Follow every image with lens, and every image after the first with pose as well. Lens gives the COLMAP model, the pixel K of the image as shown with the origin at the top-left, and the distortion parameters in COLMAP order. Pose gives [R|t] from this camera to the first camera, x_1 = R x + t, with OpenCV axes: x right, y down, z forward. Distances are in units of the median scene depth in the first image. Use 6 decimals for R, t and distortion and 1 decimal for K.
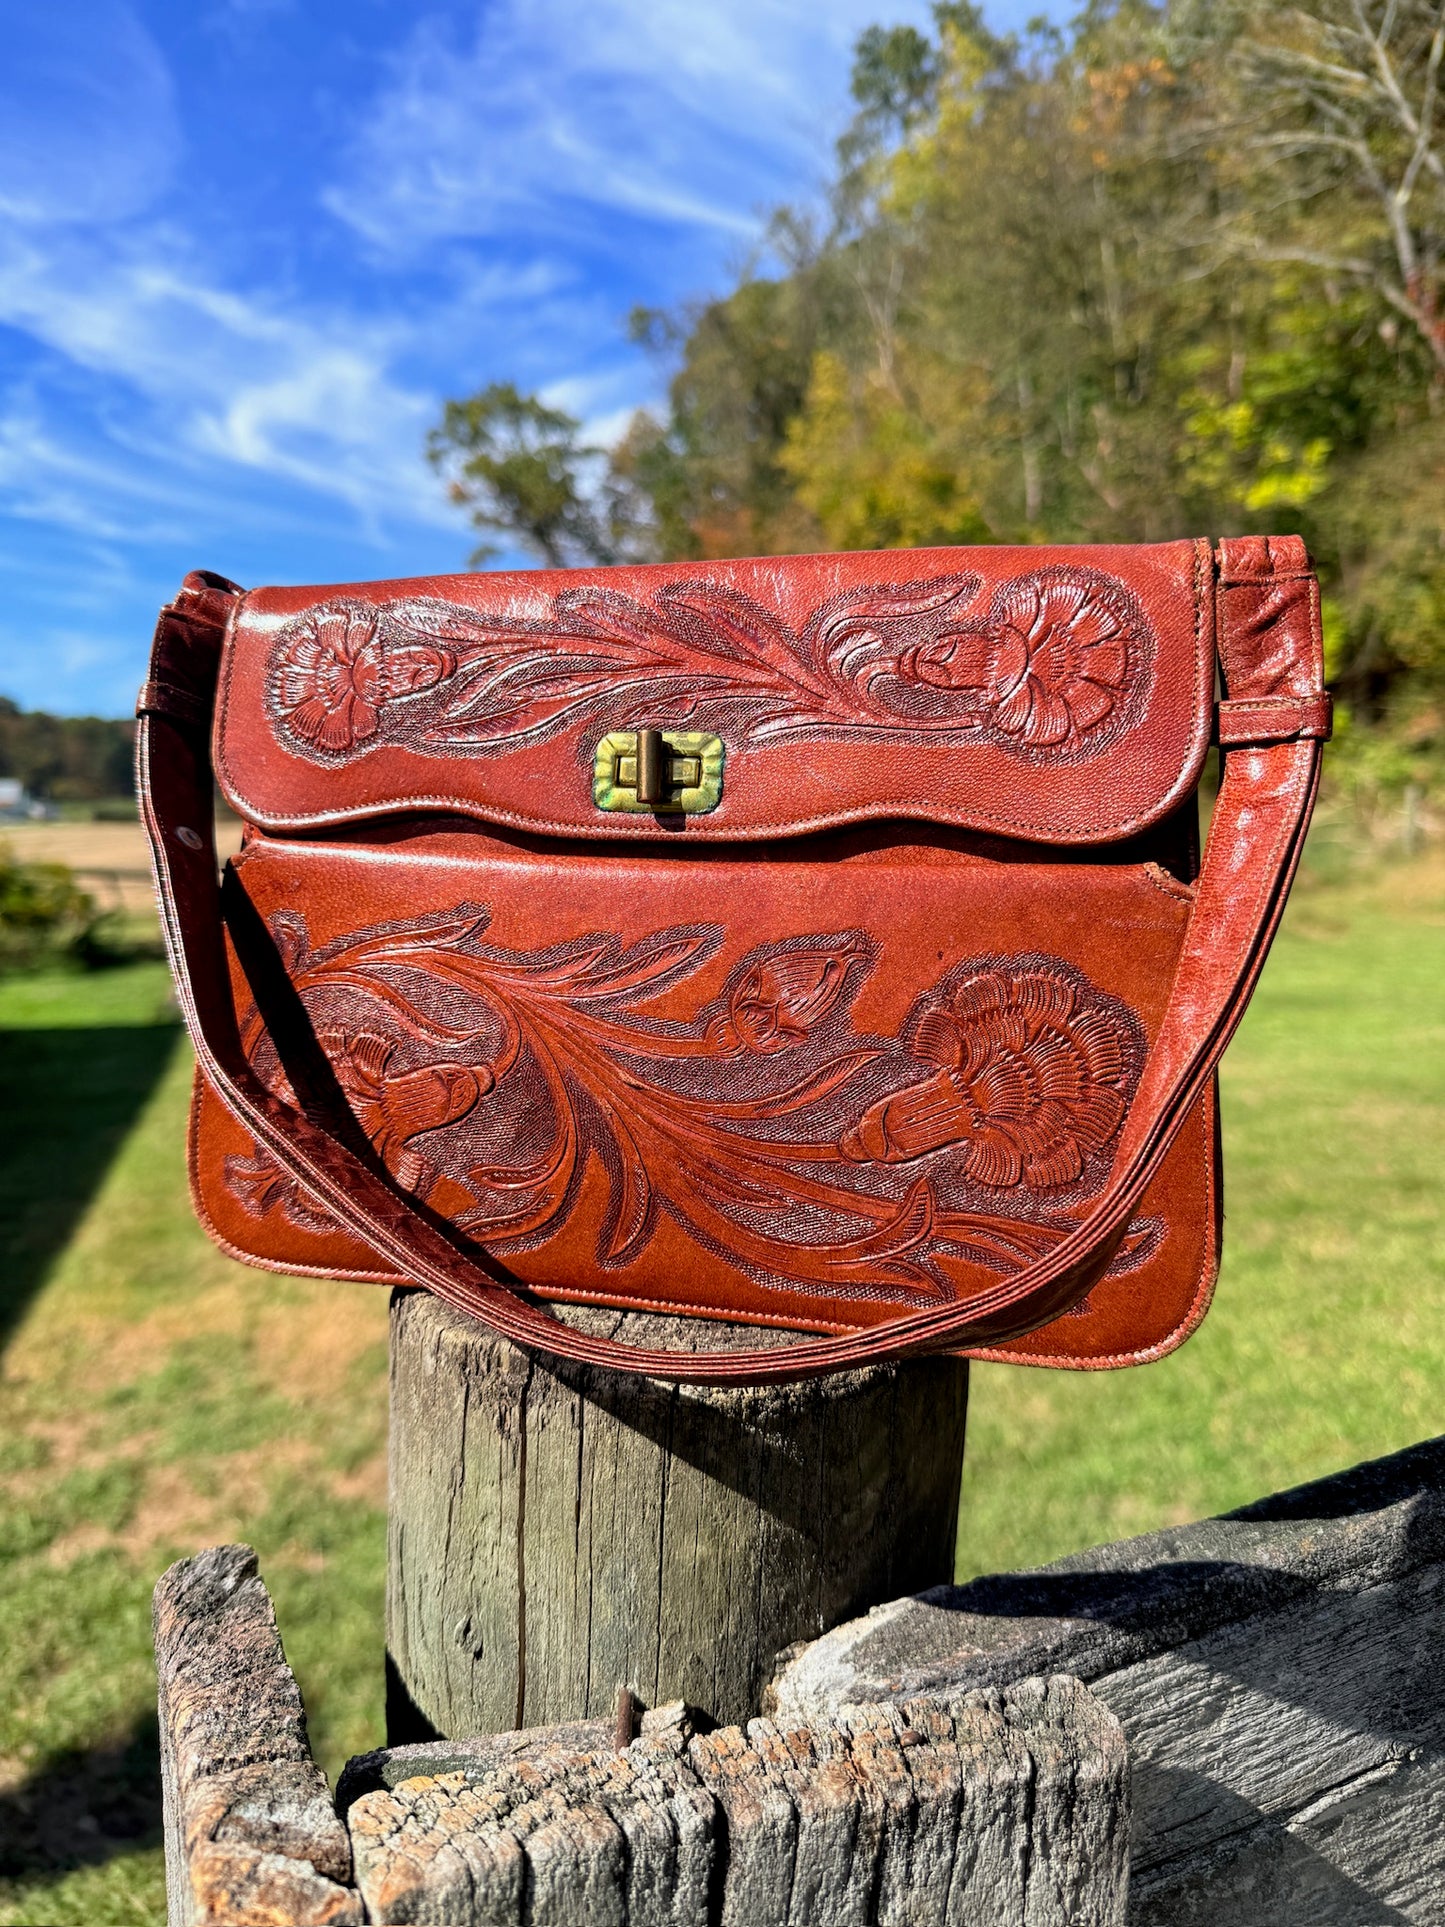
lens RADIAL K [[1420.0, 0, 720.9], [0, 1420.0, 976.2], [0, 0, 1]] dist [-0.021668, -0.004660]
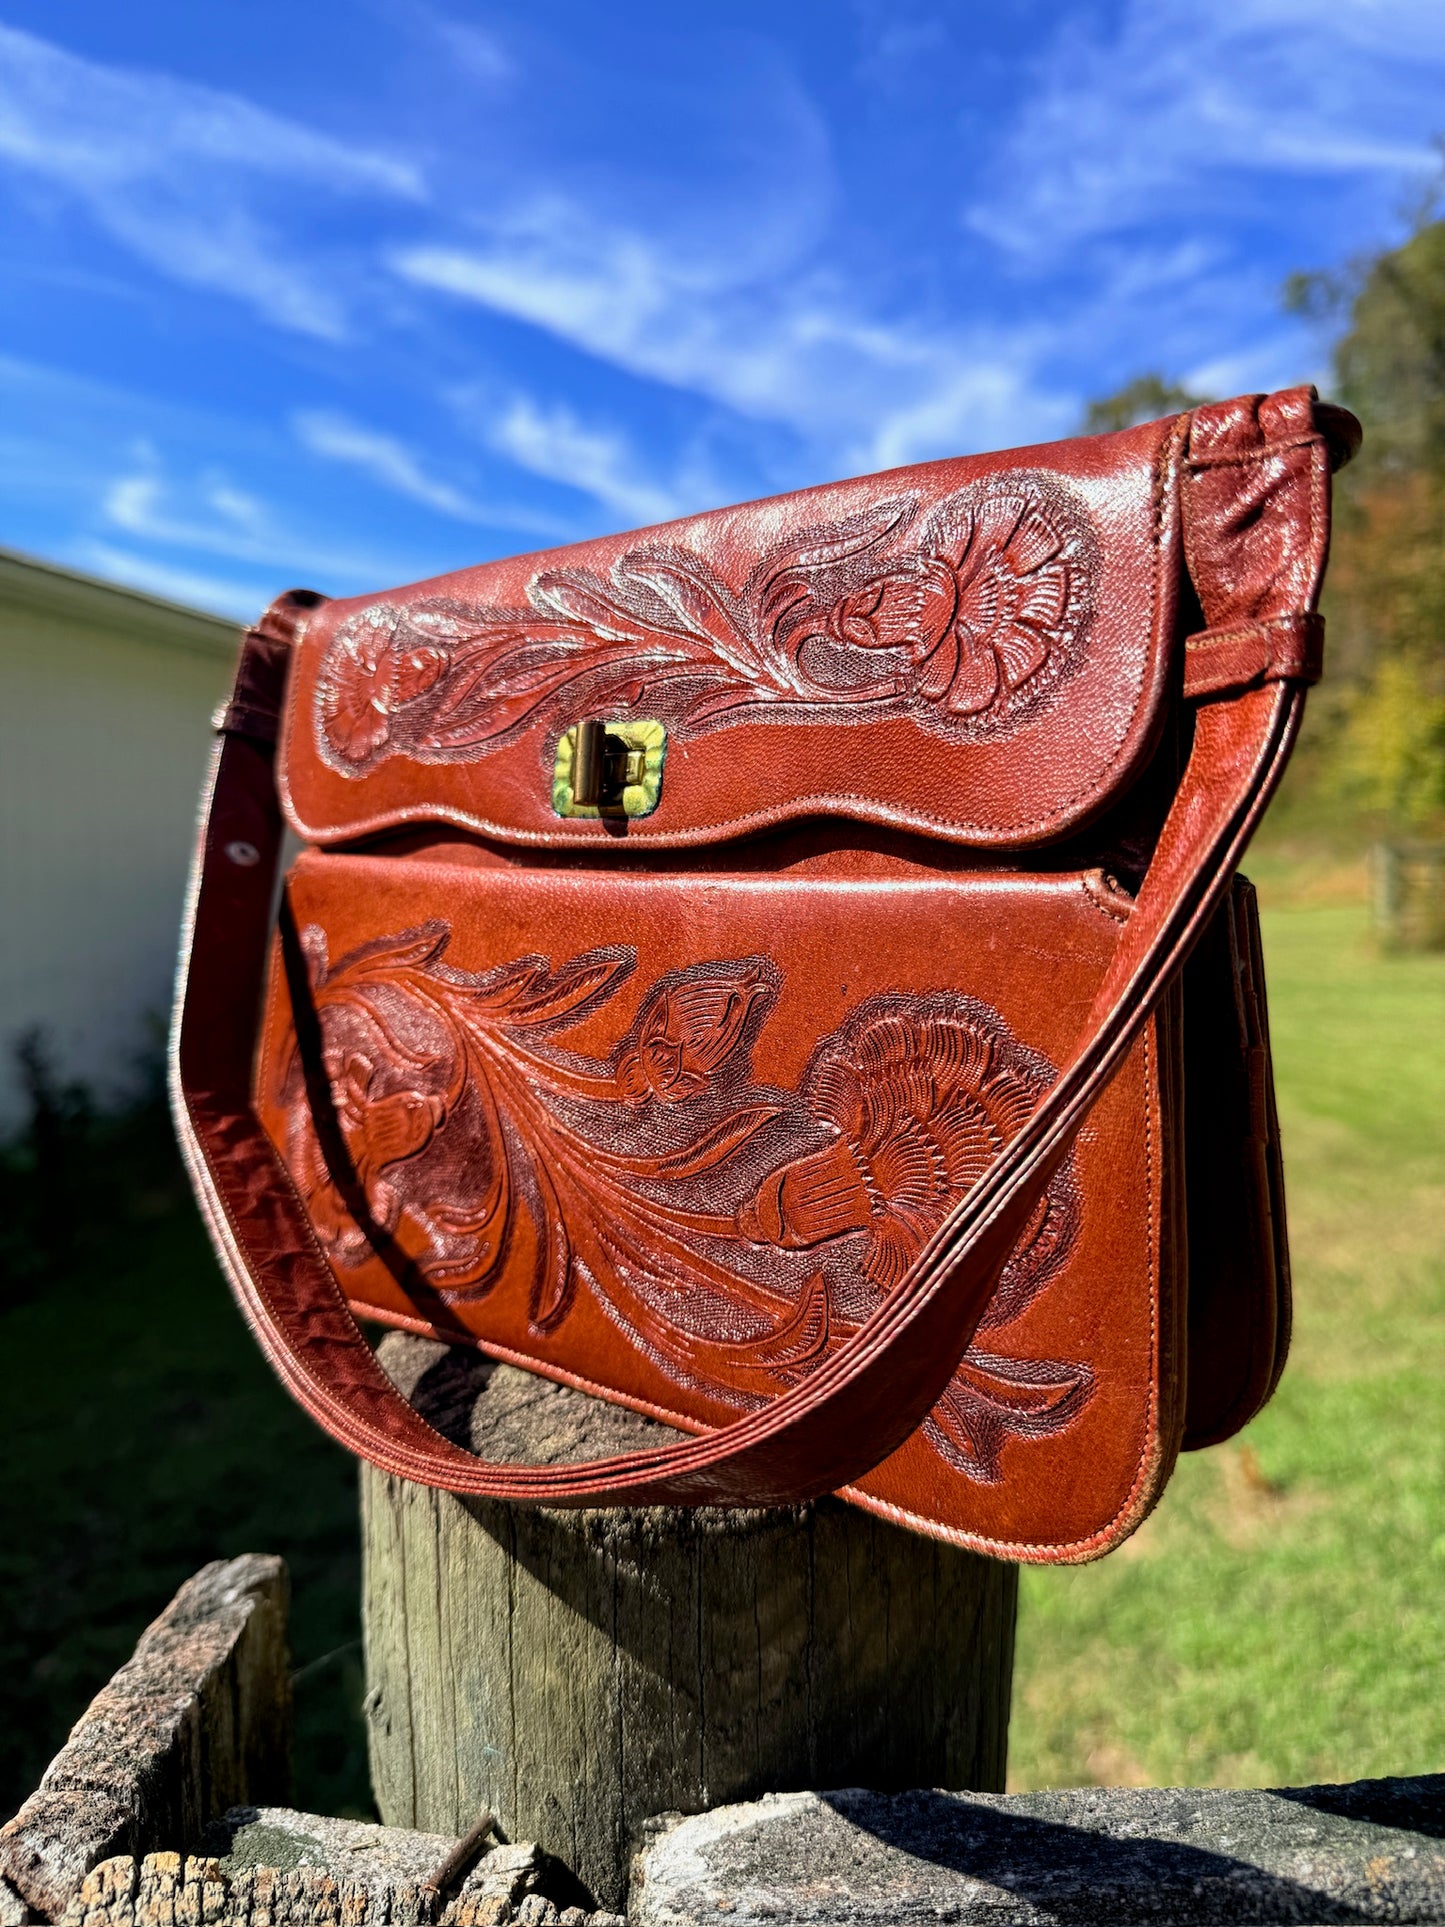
lens RADIAL K [[1420.0, 0, 730.7], [0, 1420.0, 988.3], [0, 0, 1]] dist [-0.021668, -0.004660]
pose [[0.905832, 0.026259, -0.422823, 0.398382], [-0.025046, 0.999651, 0.008426, -0.019433], [0.422897, 0.002958, 0.906173, 0.247240]]
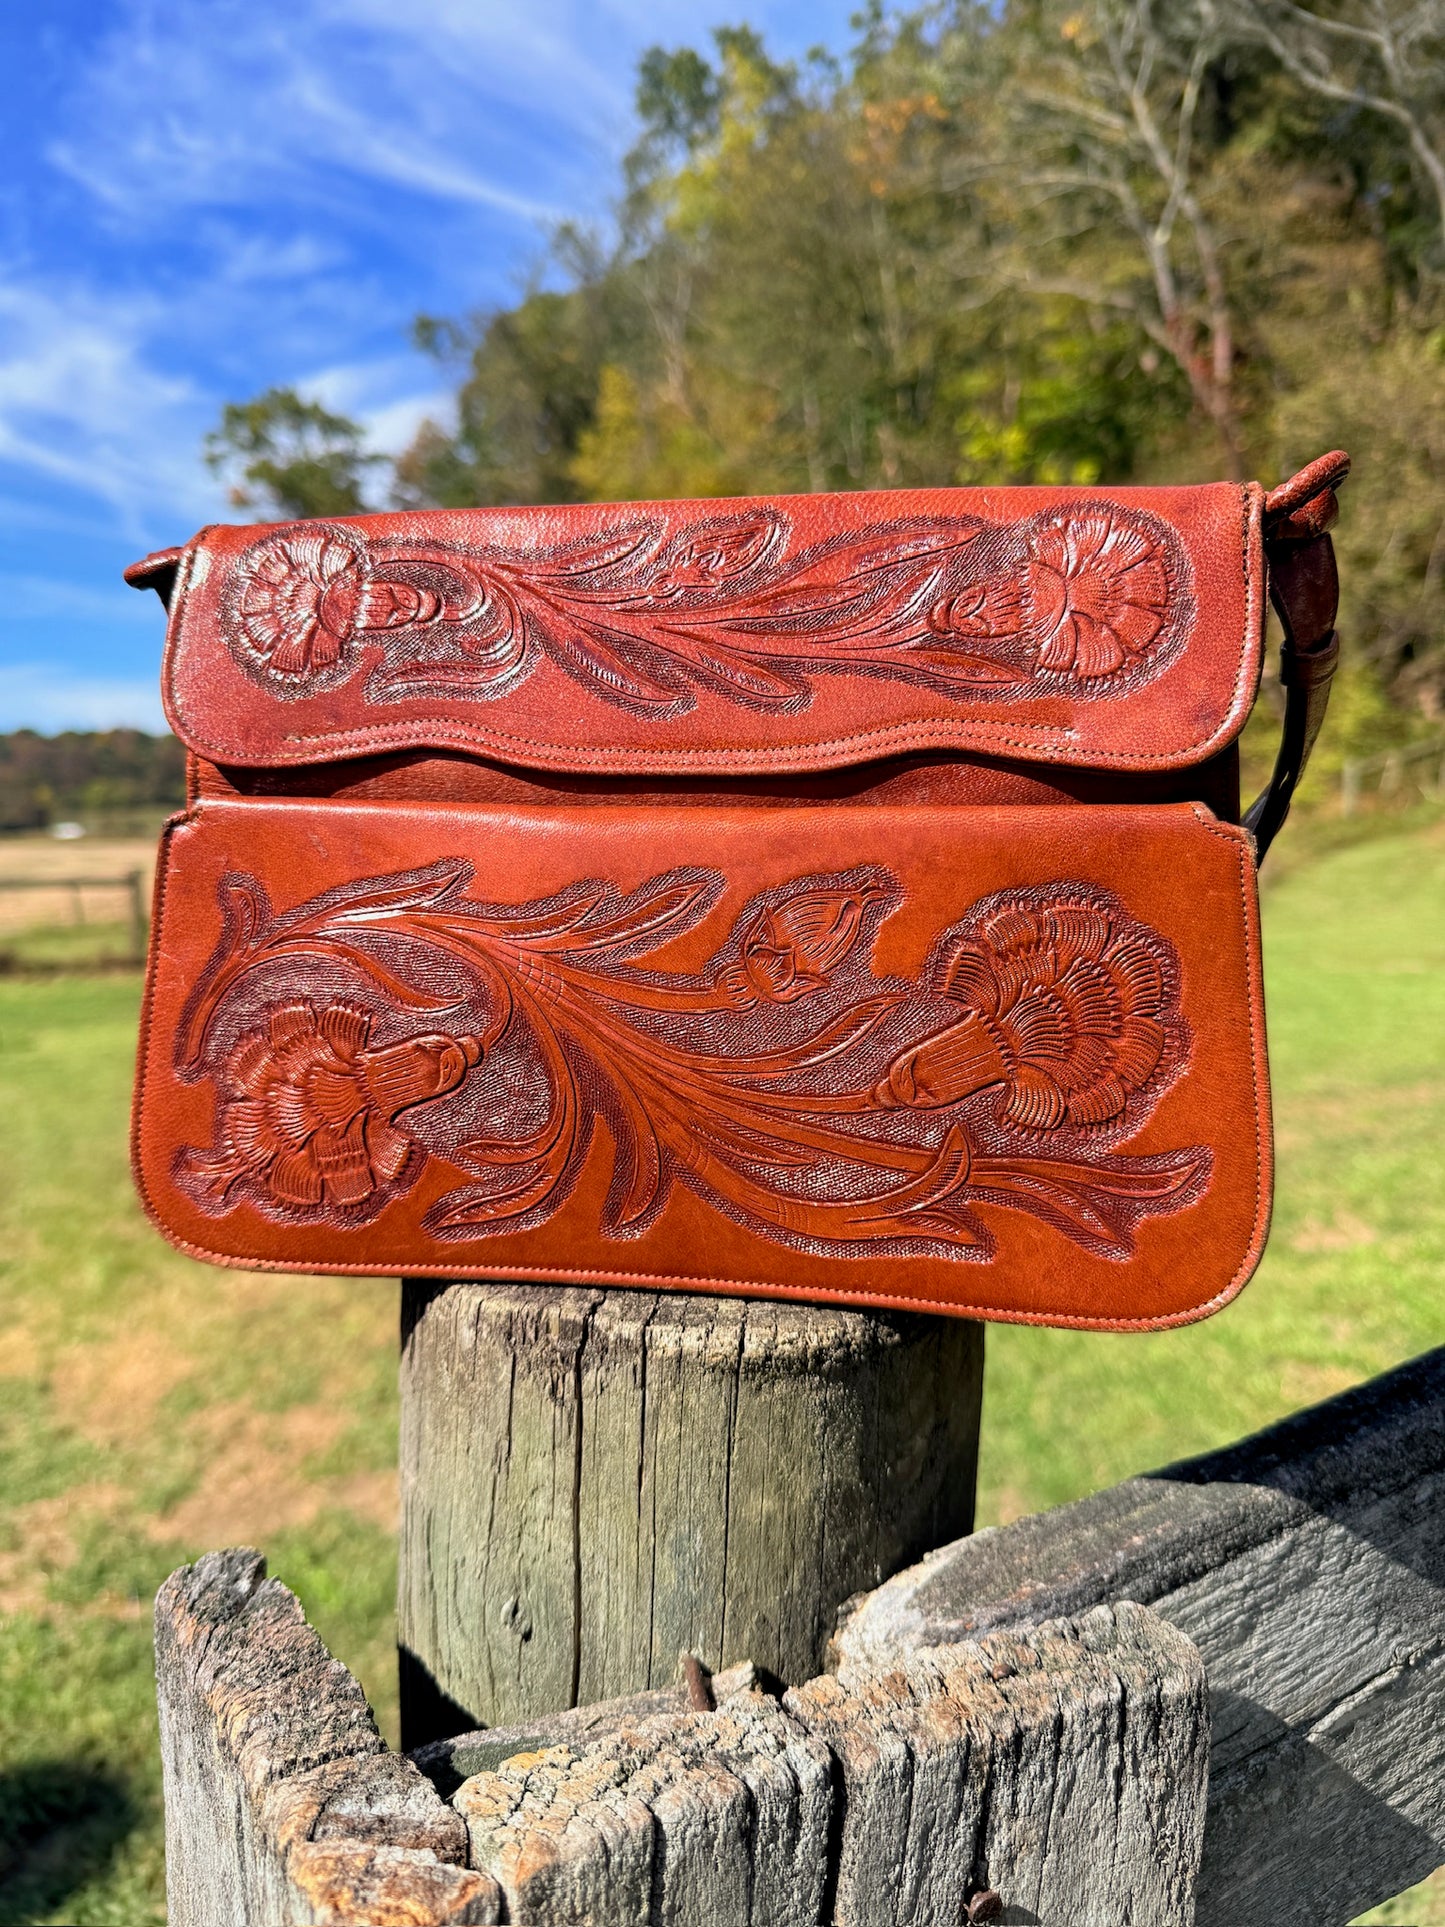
lens RADIAL K [[1420.0, 0, 710.4], [0, 1420.0, 978.2], [0, 0, 1]] dist [-0.021668, -0.004660]
pose [[0.990638, -0.022431, 0.134658, -0.162975], [0.023583, 0.999698, -0.006968, 0.039577], [-0.134461, 0.010078, 0.990868, 0.020191]]
